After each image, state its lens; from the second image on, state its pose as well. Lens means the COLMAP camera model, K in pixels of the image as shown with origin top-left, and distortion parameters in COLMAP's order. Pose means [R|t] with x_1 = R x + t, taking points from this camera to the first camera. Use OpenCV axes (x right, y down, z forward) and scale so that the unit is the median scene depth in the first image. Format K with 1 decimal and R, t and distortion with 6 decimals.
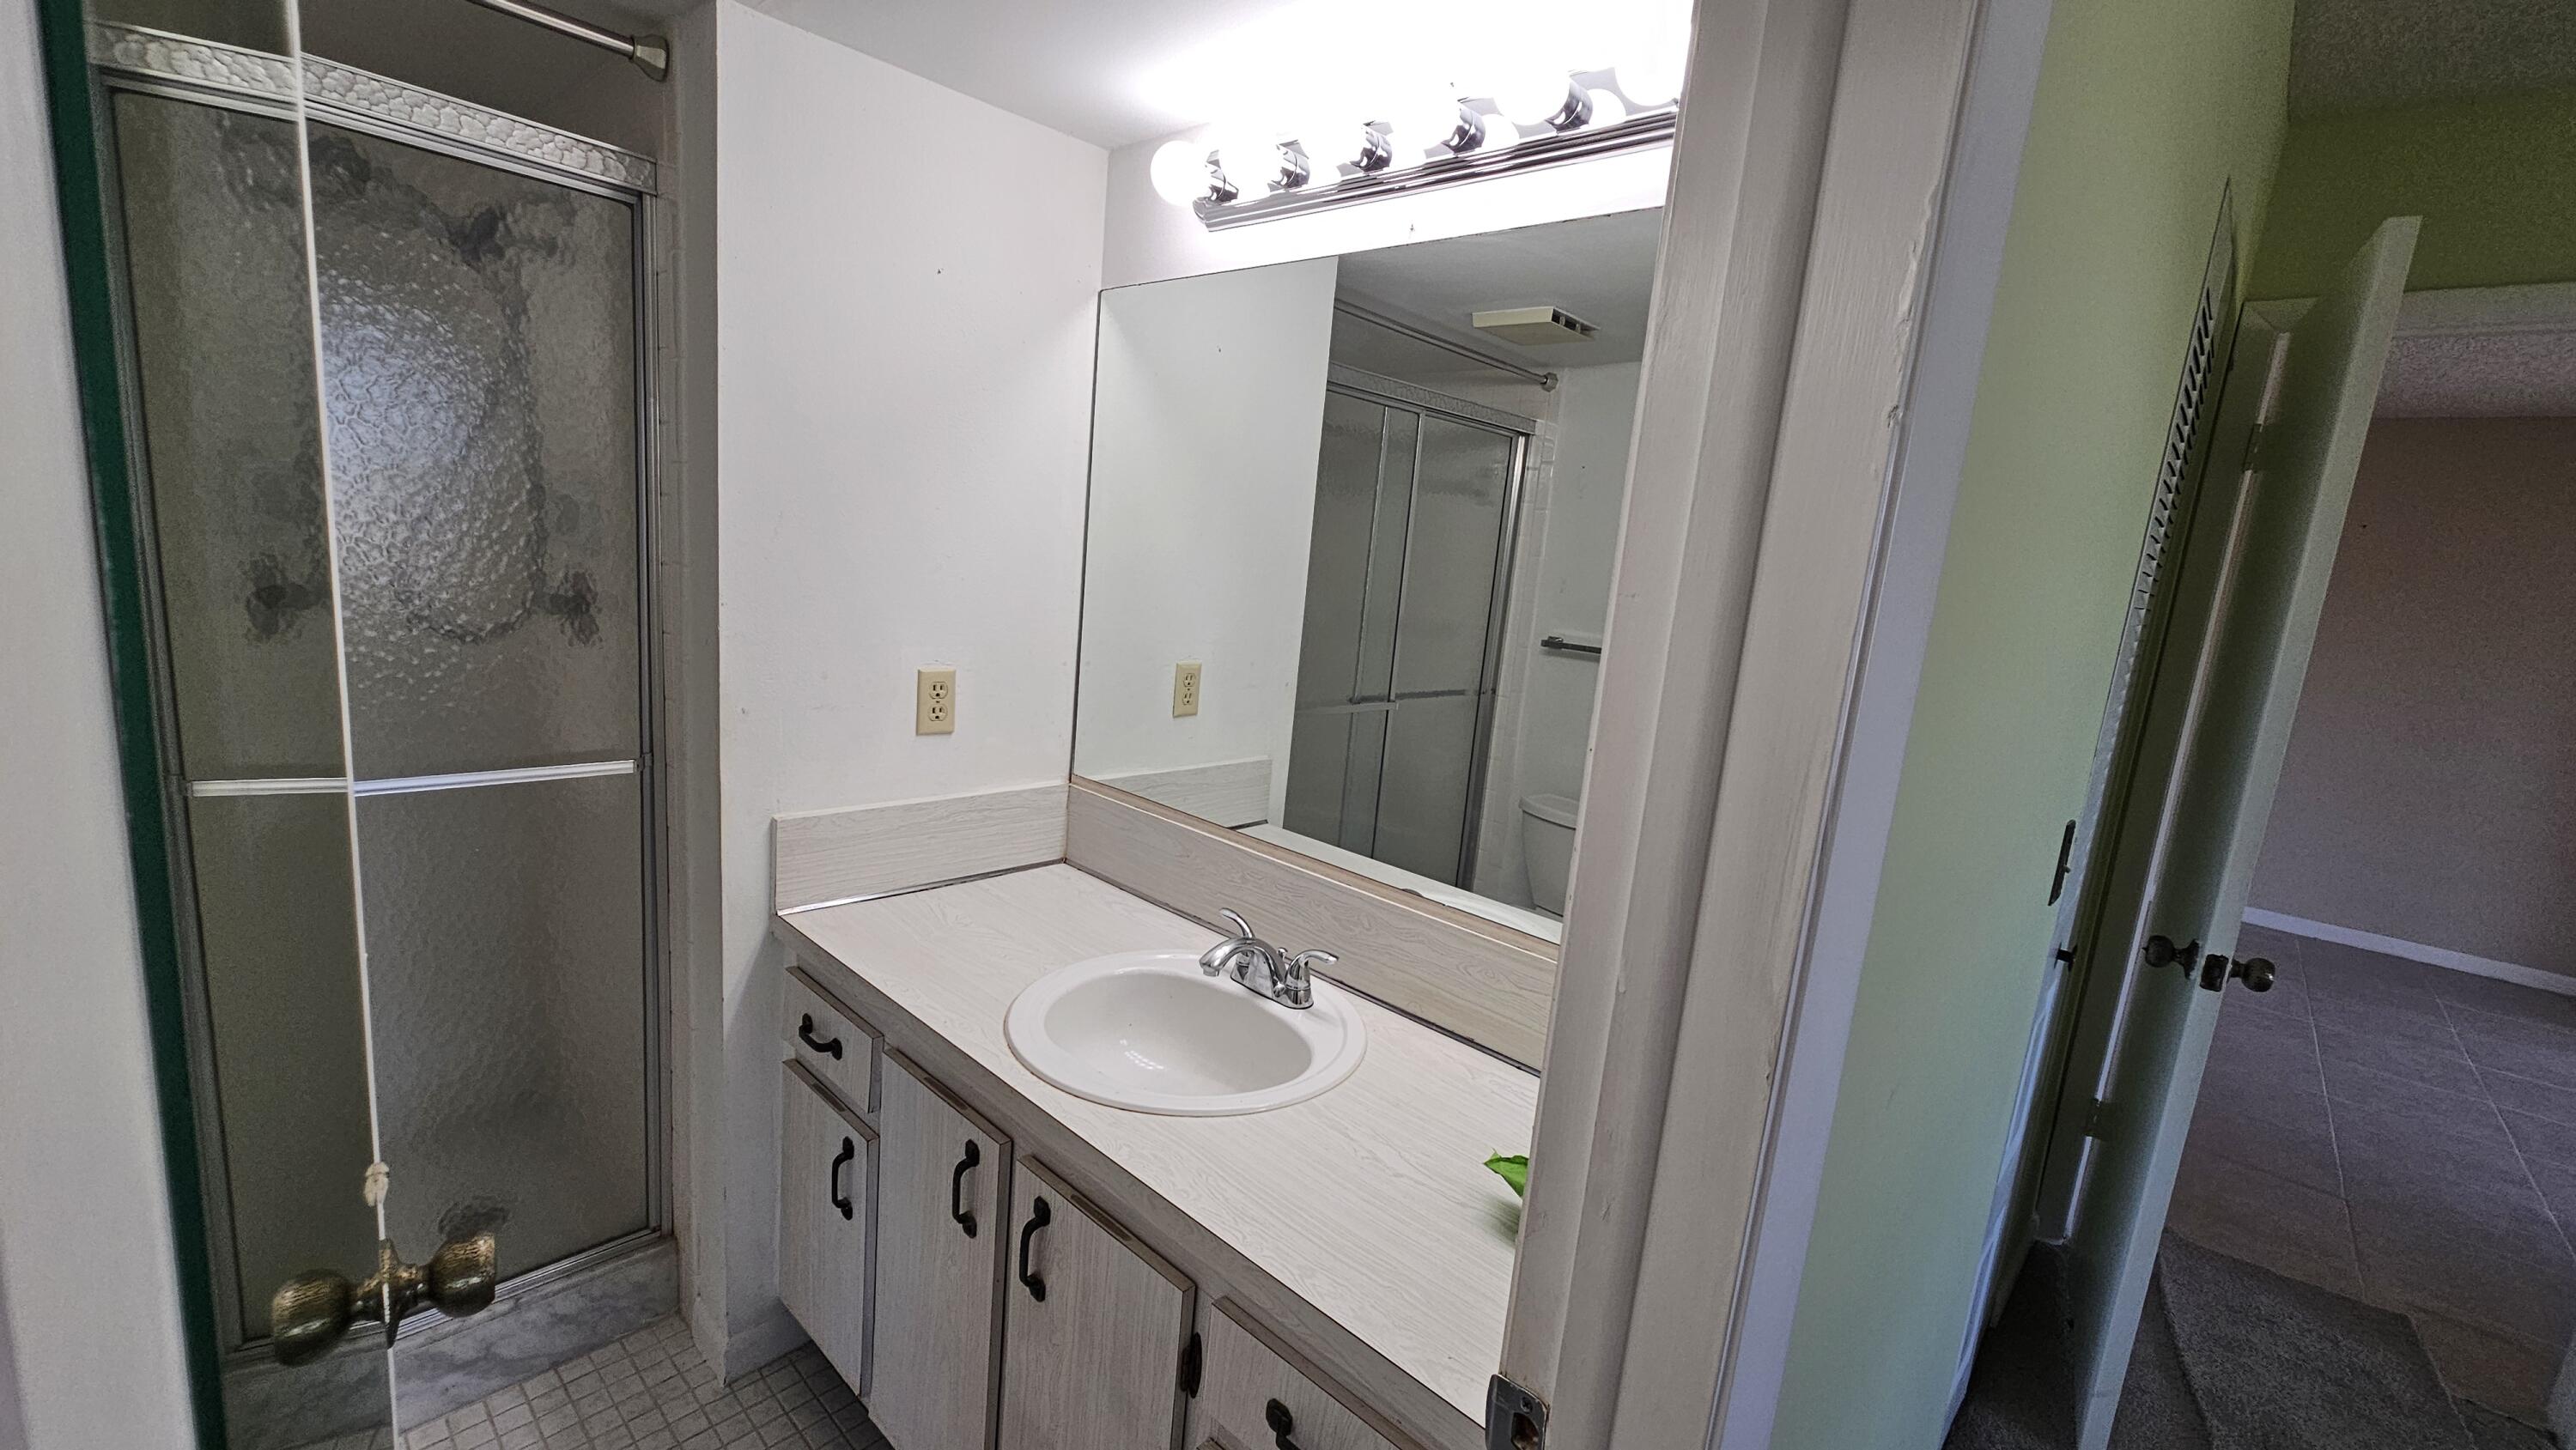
lens RADIAL K [[1040.2, 0, 1304.1], [0, 1040.2, 731.3], [0, 0, 1]] dist [0.000928, 0.000000]
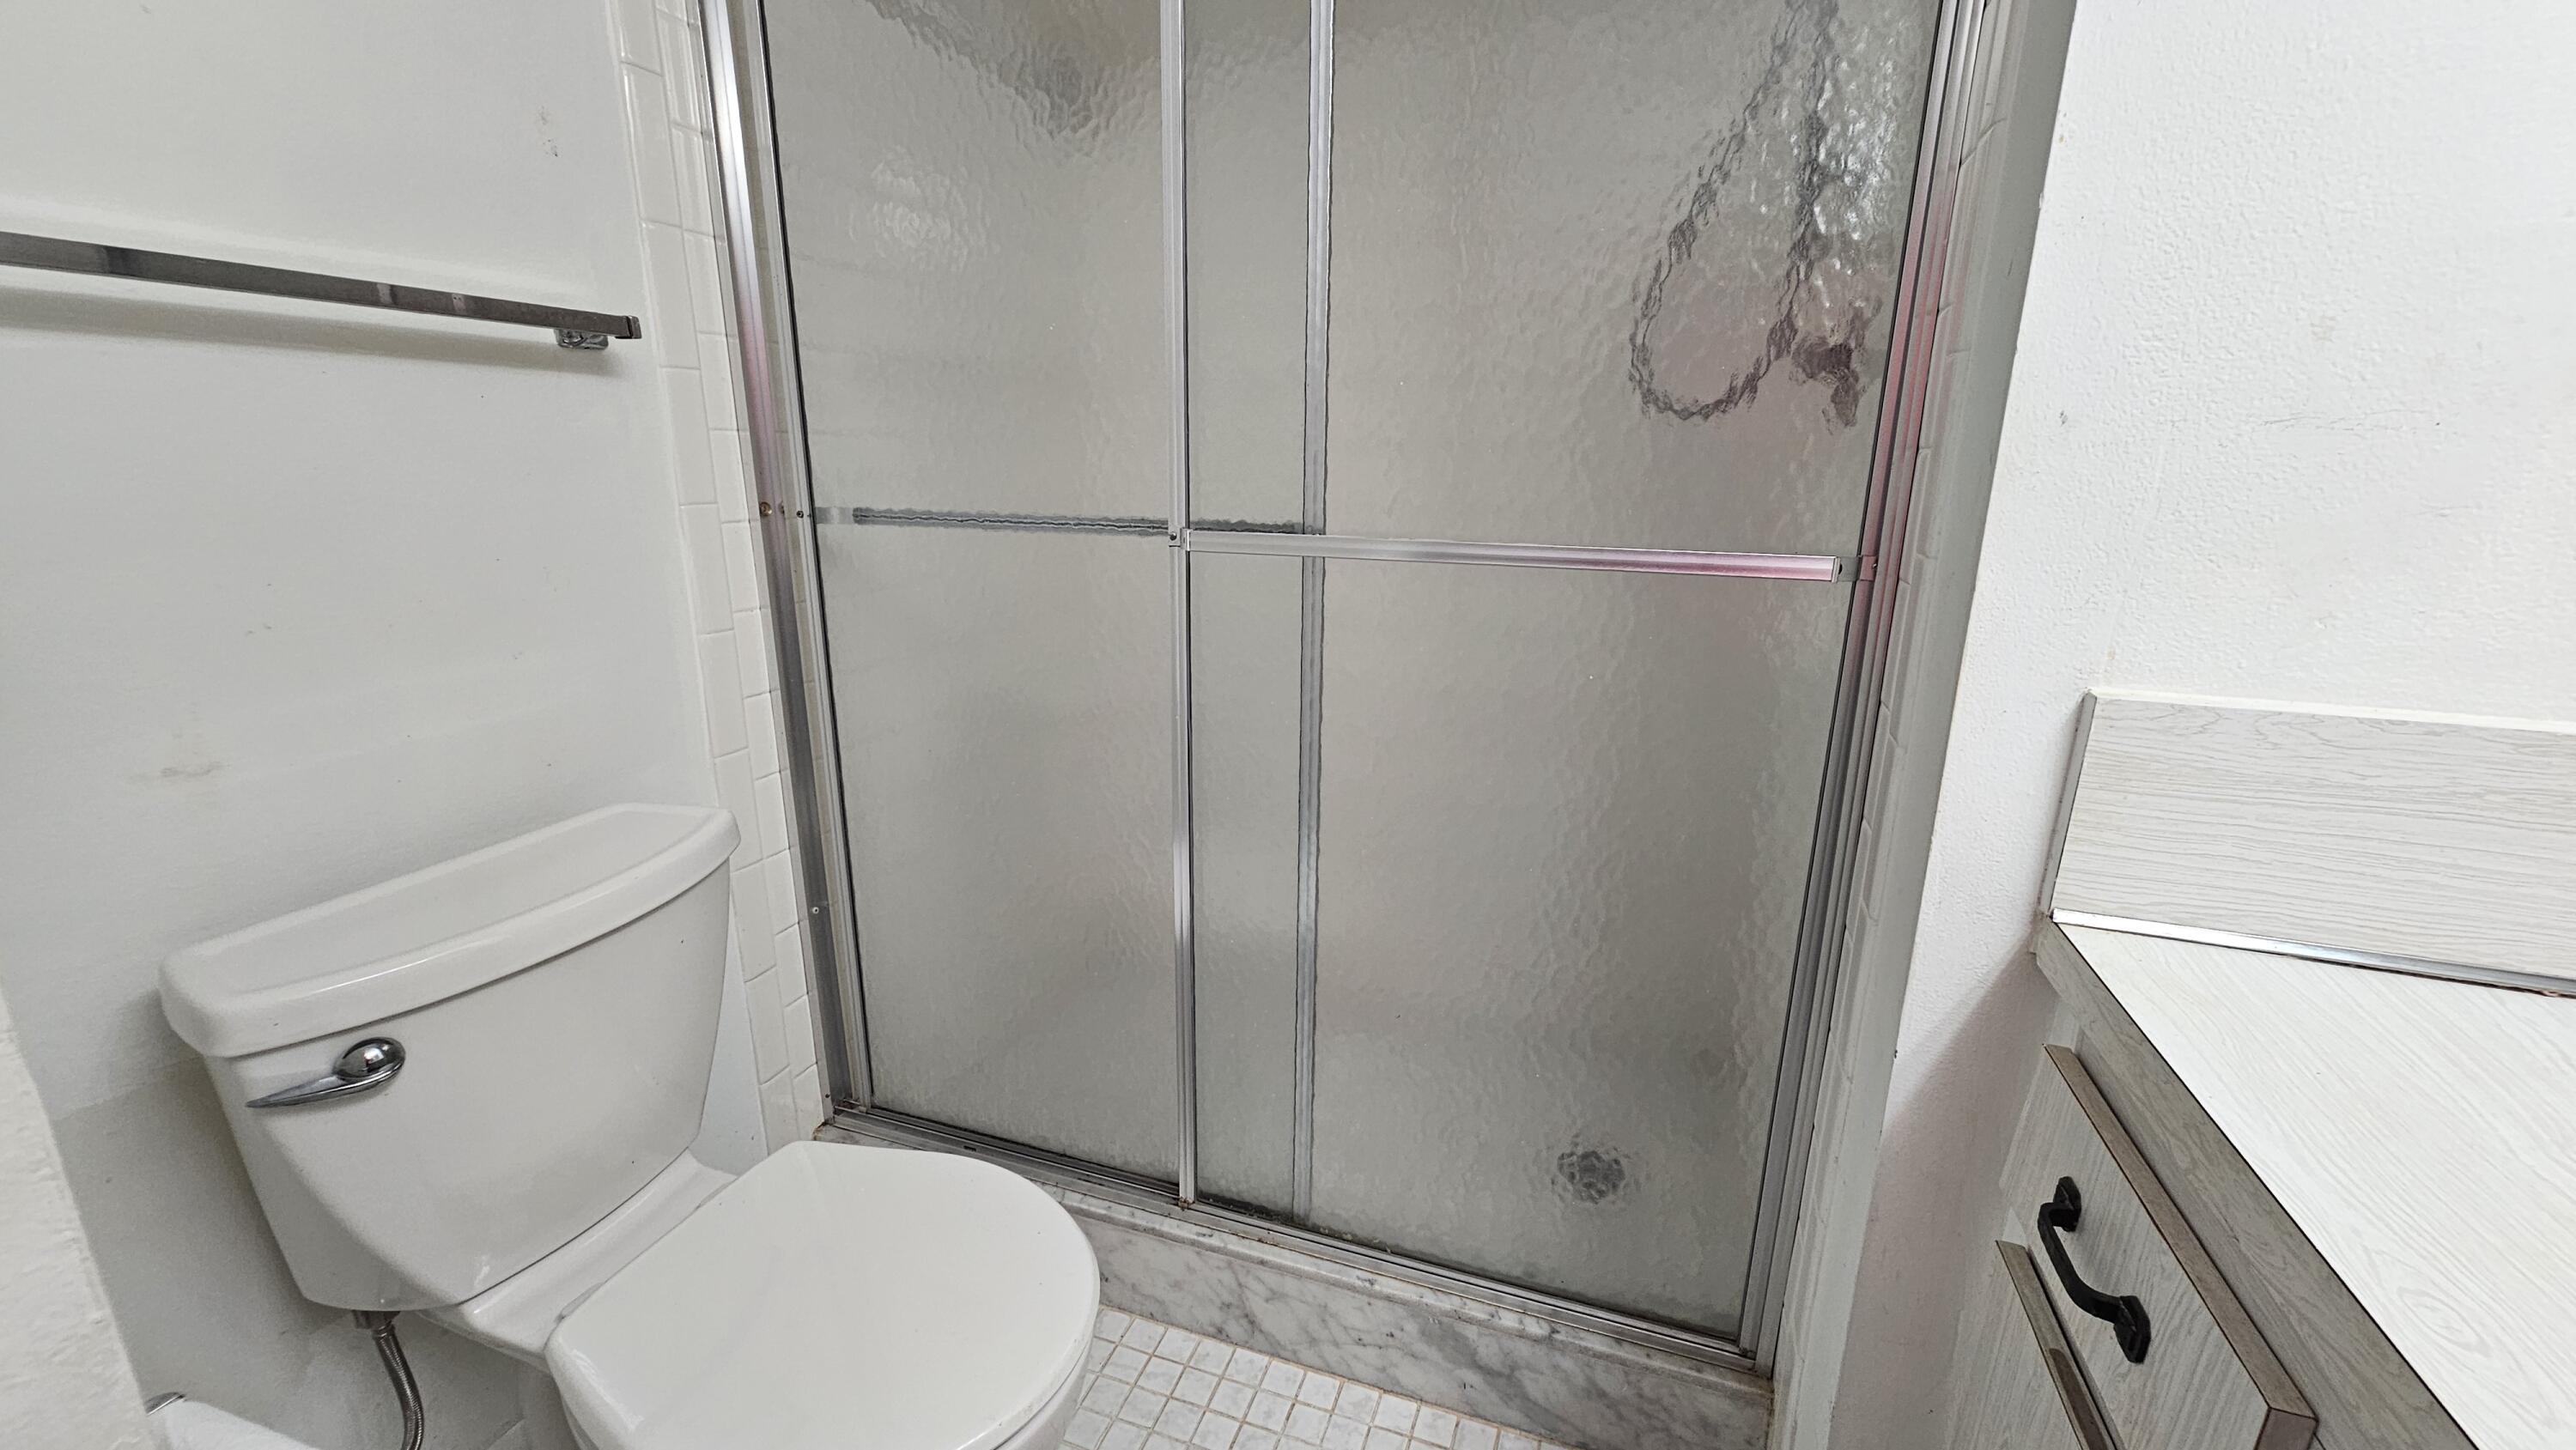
lens RADIAL K [[1040.2, 0, 1305.9], [0, 1040.2, 733.6], [0, 0, 1]] dist [0.000928, 0.000000]
pose [[0.393169, 0.151546, -0.906891, -0.247700], [-0.138657, 0.984816, 0.104455, 0.098680], [0.908951, 0.084679, 0.408213, 0.535474]]
